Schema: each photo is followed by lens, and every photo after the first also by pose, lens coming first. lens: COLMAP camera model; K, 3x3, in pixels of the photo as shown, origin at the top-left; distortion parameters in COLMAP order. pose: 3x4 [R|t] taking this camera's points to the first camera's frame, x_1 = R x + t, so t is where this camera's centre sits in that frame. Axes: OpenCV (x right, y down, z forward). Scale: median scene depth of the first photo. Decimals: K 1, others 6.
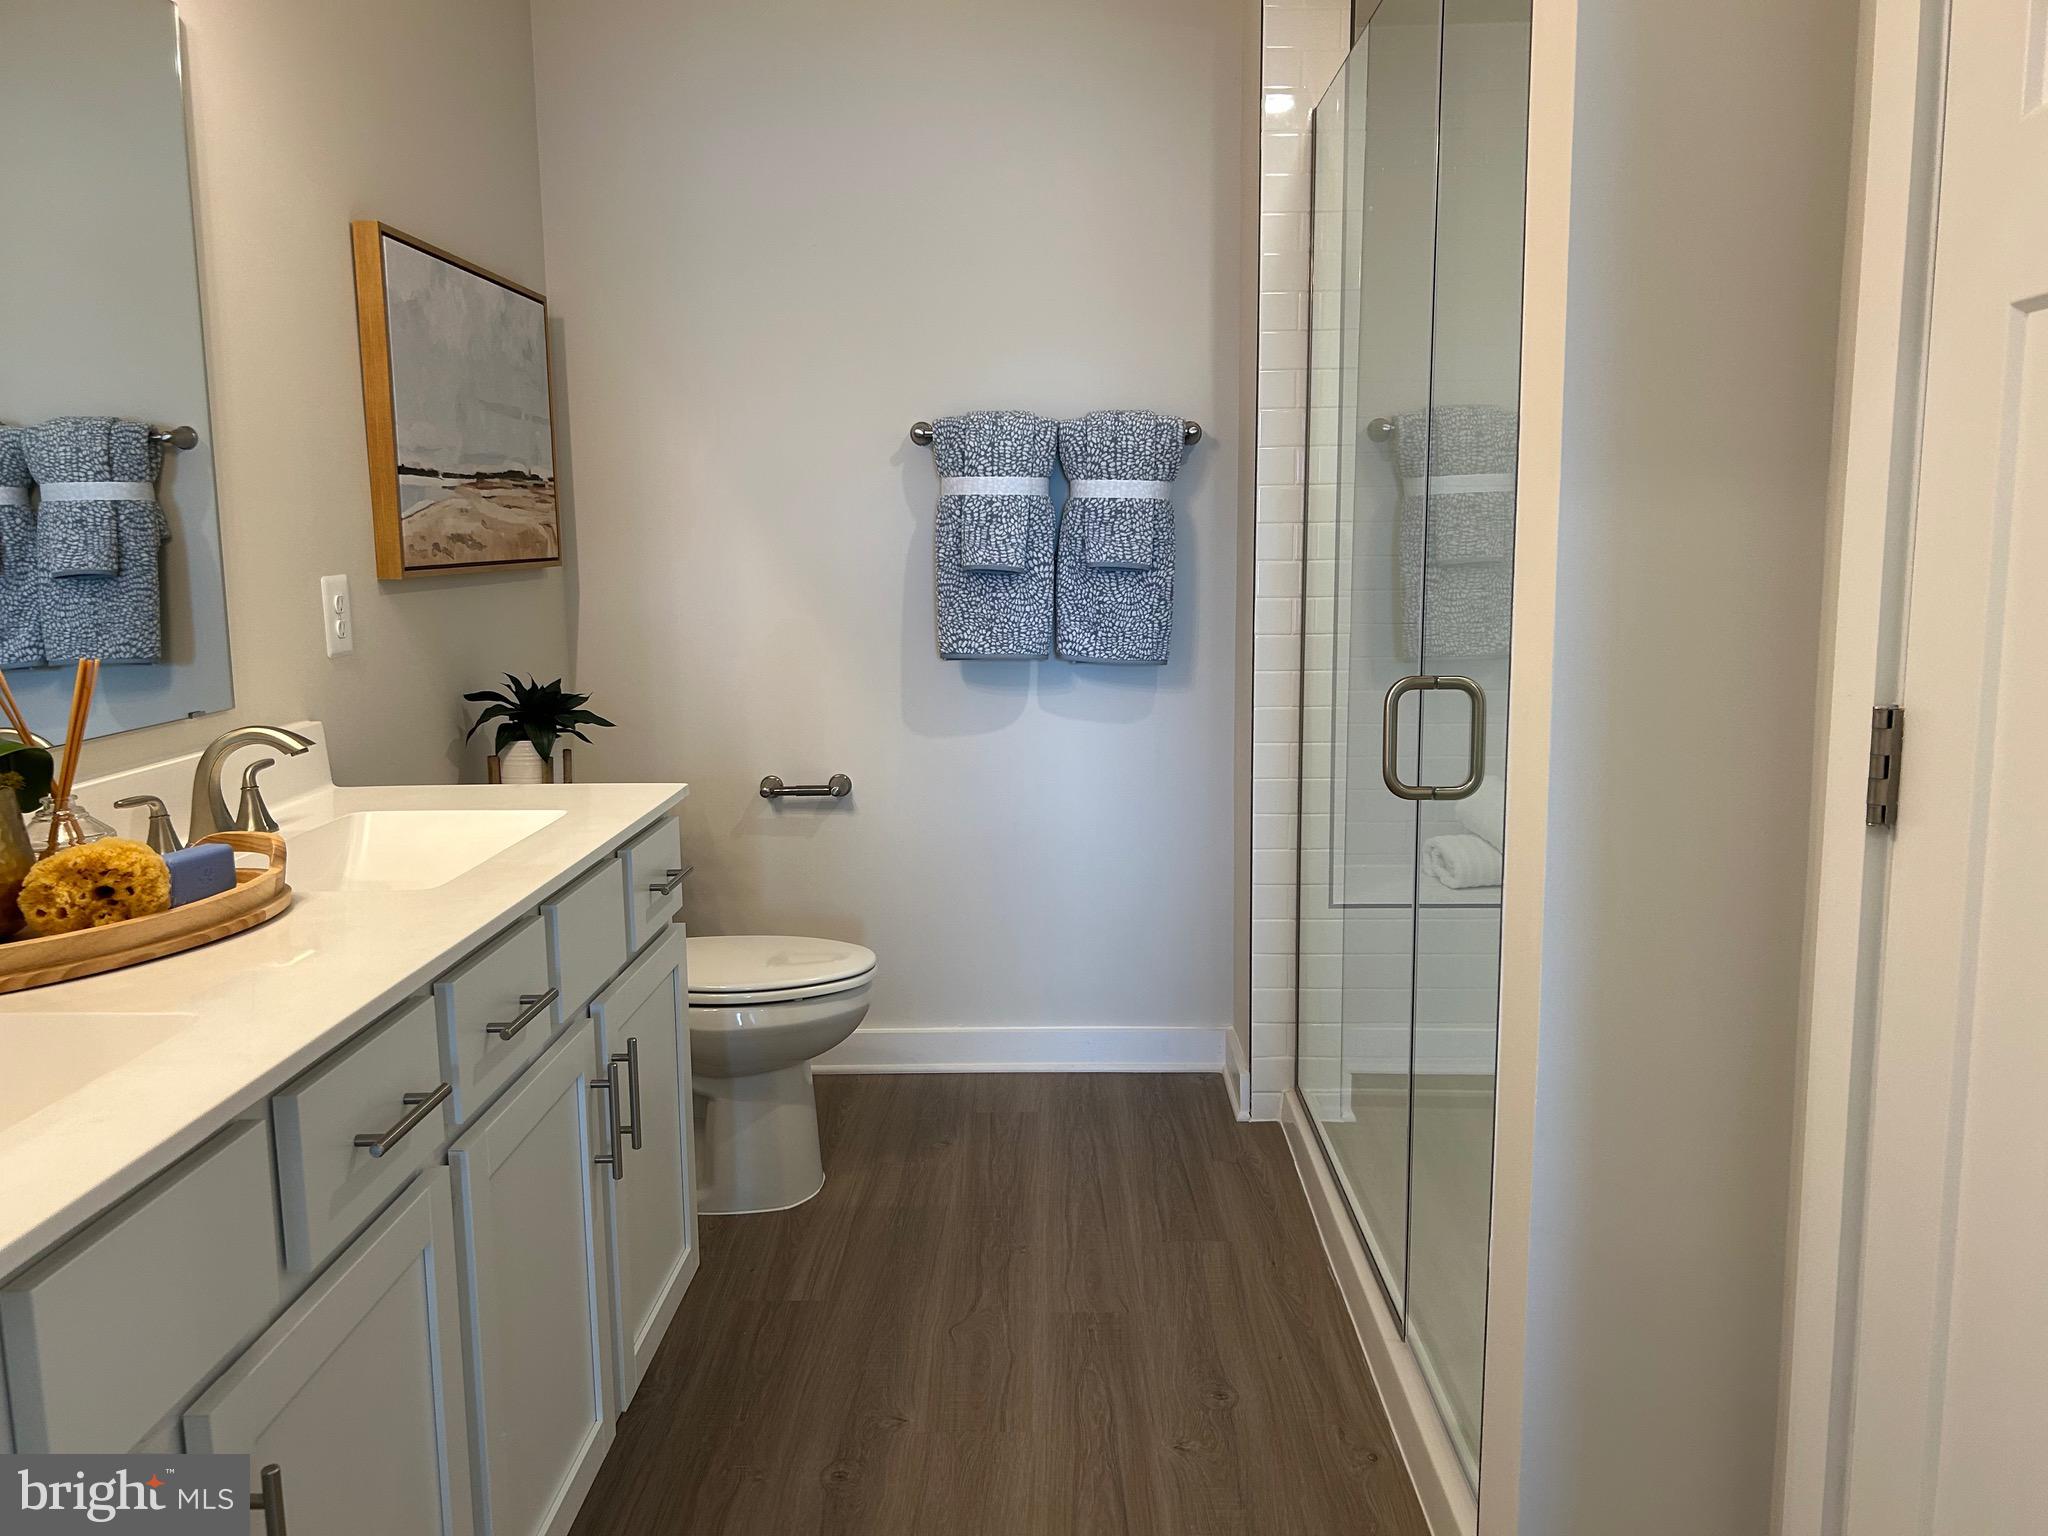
lens RADIAL K [[1545.2, 0, 1030.9], [0, 1545.2, 749.9], [0, 0, 1]] dist [0.151005, -0.237866]
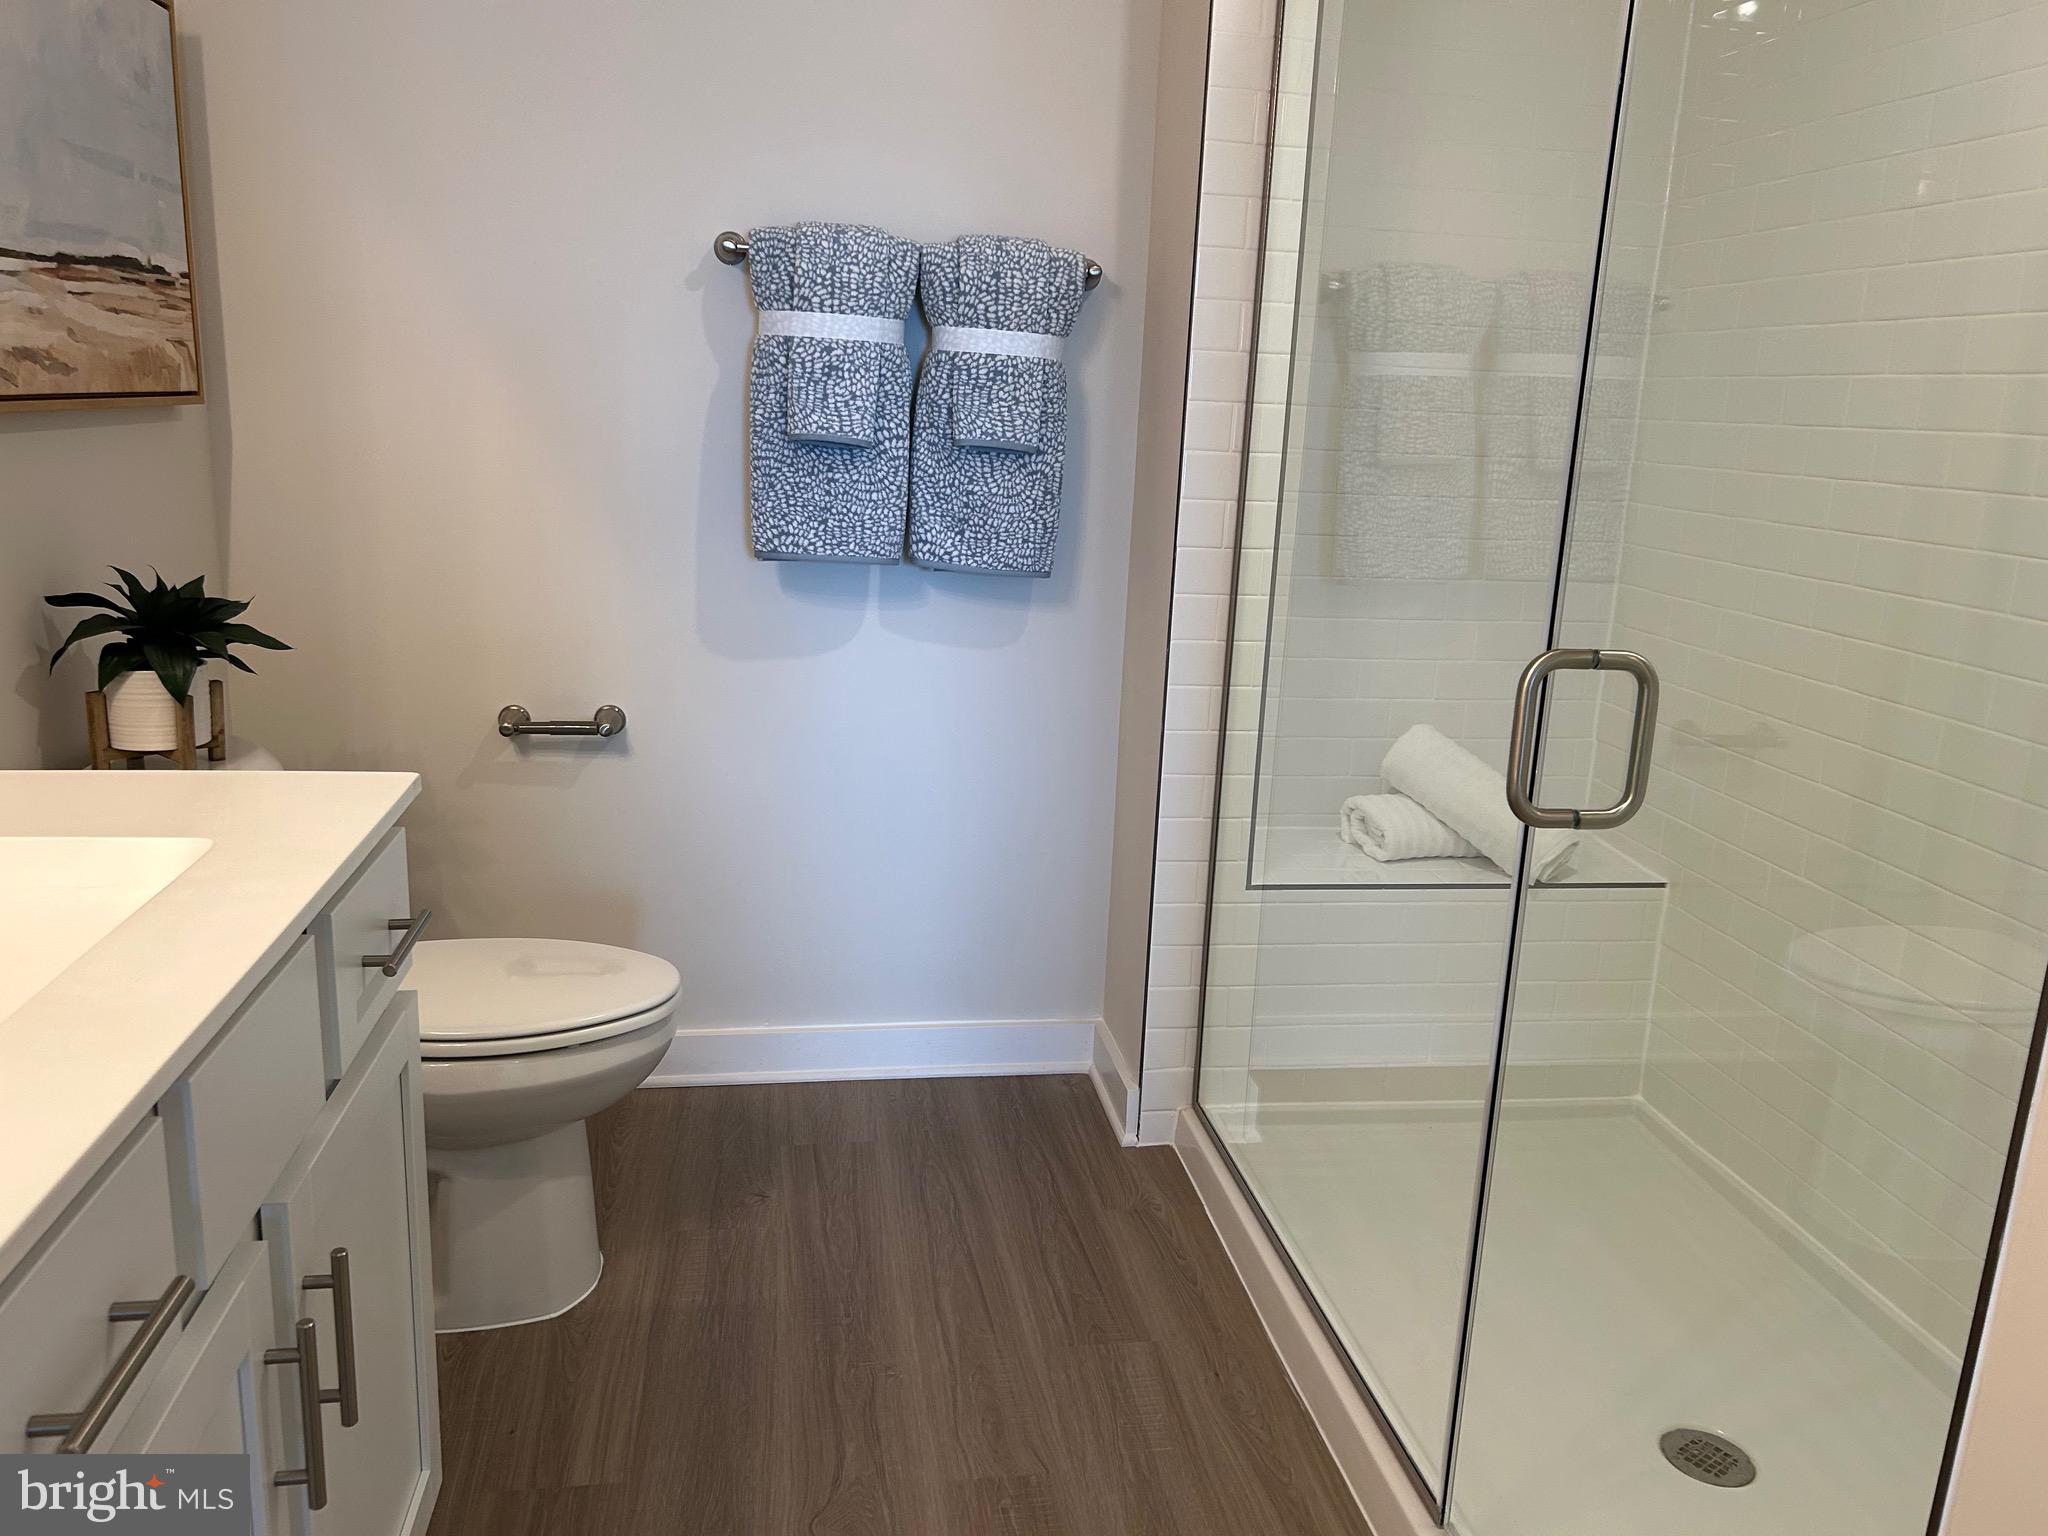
lens RADIAL K [[1539.3, 0, 1028.3], [0, 1539.3, 761.5], [0, 0, 1]] dist [0.074810, -0.071154]
pose [[0.982464, 0.011712, 0.186087, -0.068017], [-0.028967, 0.995495, 0.090278, -0.033208], [-0.184191, -0.094086, 0.978377, 0.240517]]
